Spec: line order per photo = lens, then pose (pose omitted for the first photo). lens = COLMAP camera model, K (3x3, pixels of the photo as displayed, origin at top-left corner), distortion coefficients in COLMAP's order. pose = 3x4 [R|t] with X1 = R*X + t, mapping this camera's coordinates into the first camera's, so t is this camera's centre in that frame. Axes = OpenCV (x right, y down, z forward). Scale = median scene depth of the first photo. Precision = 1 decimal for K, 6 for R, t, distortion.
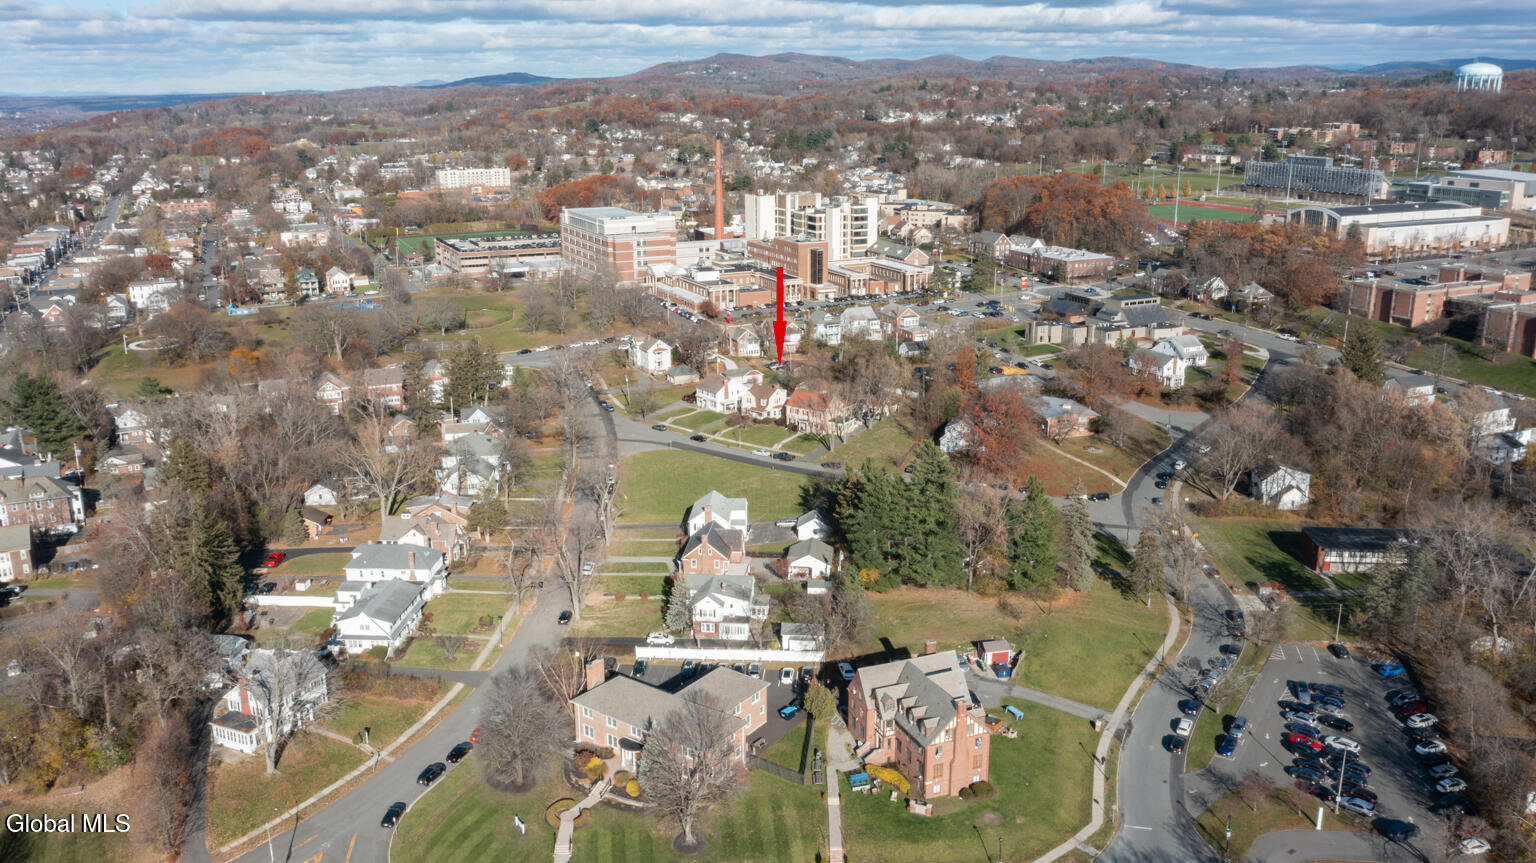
lens RADIAL K [[1234.0, 0, 768.0], [0, 1234.0, 431.5], [0, 0, 1]] dist [0.005497, 0.001699]
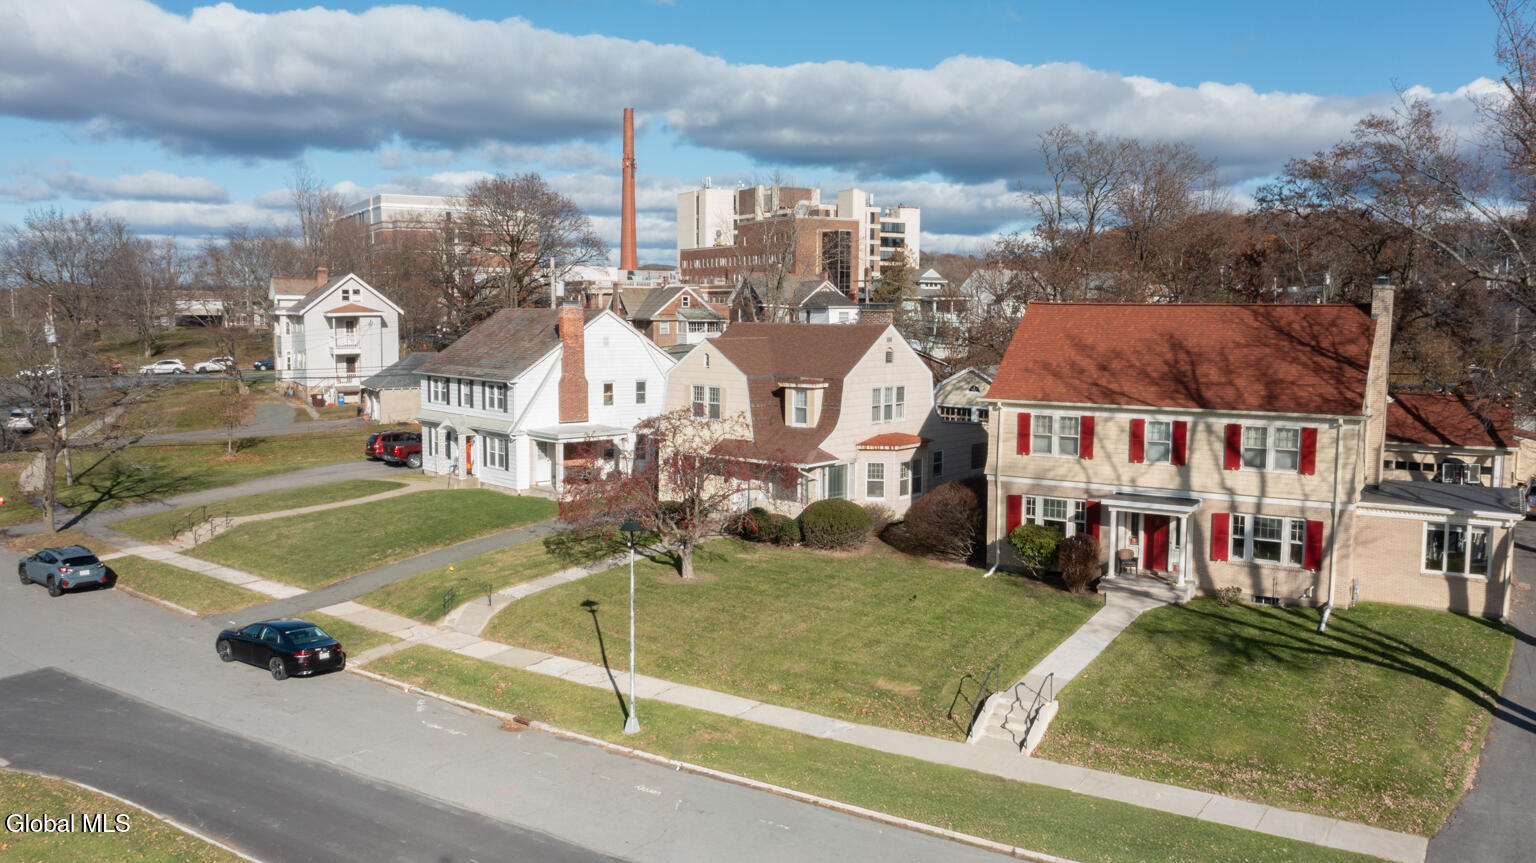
lens RADIAL K [[1234.0, 0, 768.0], [0, 1234.0, 431.5], [0, 0, 1]] dist [0.005497, 0.001699]
pose [[0.998303, 0.006212, 0.057906, -0.016634], [0.004157, 0.984157, -0.177250, 0.006148], [-0.058090, 0.177190, 0.982461, 0.847288]]
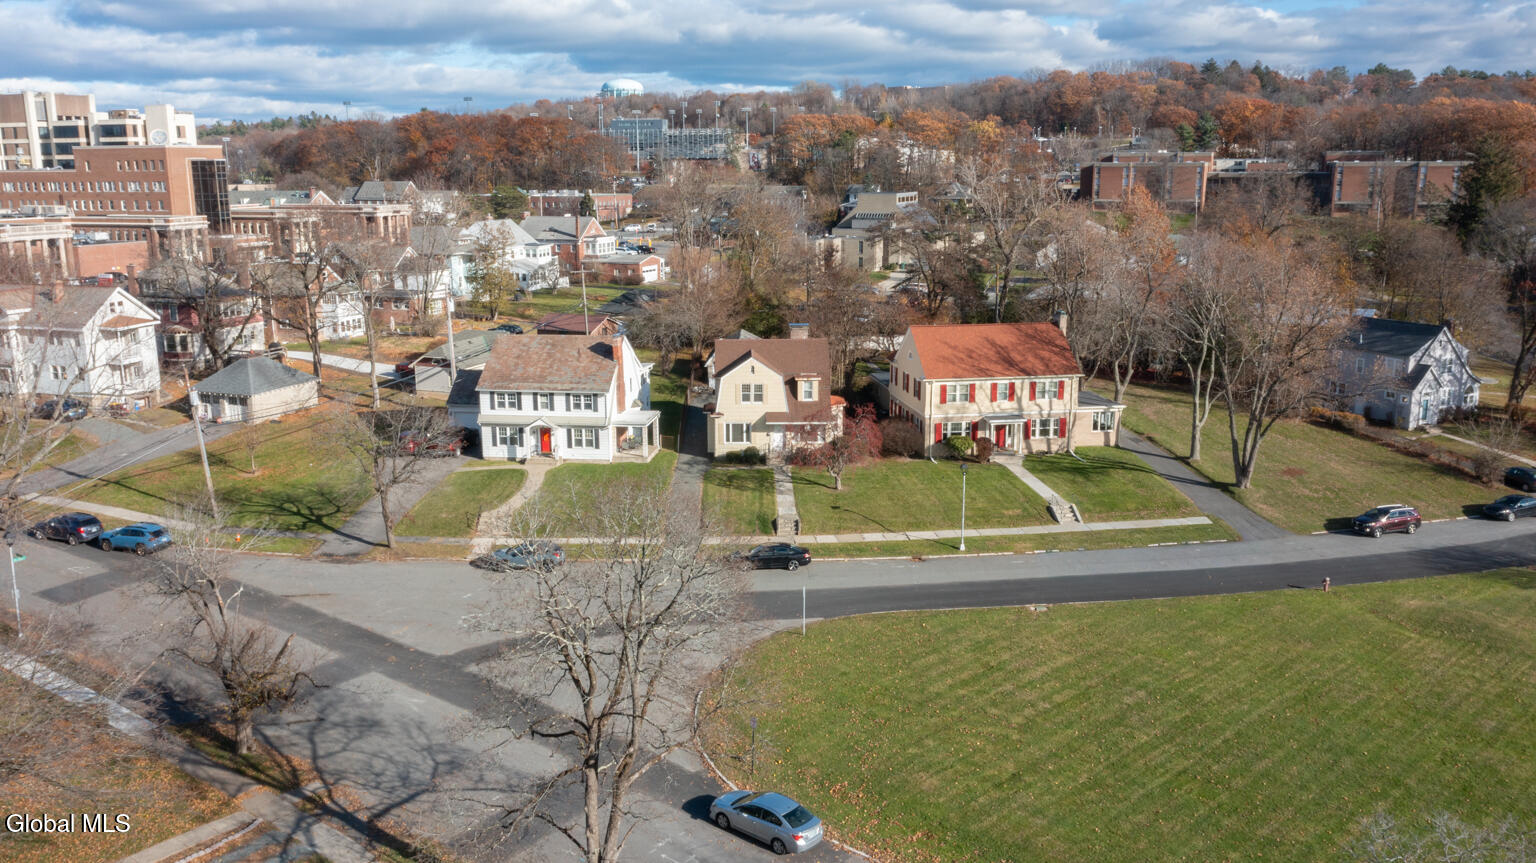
lens RADIAL K [[1234.0, 0, 768.0], [0, 1234.0, 431.5], [0, 0, 1]] dist [0.005497, 0.001699]
pose [[0.712907, -0.146831, 0.685714, -0.205198], [0.192486, 0.981249, 0.009993, -0.019320], [-0.674323, 0.124866, 0.727803, 0.799250]]
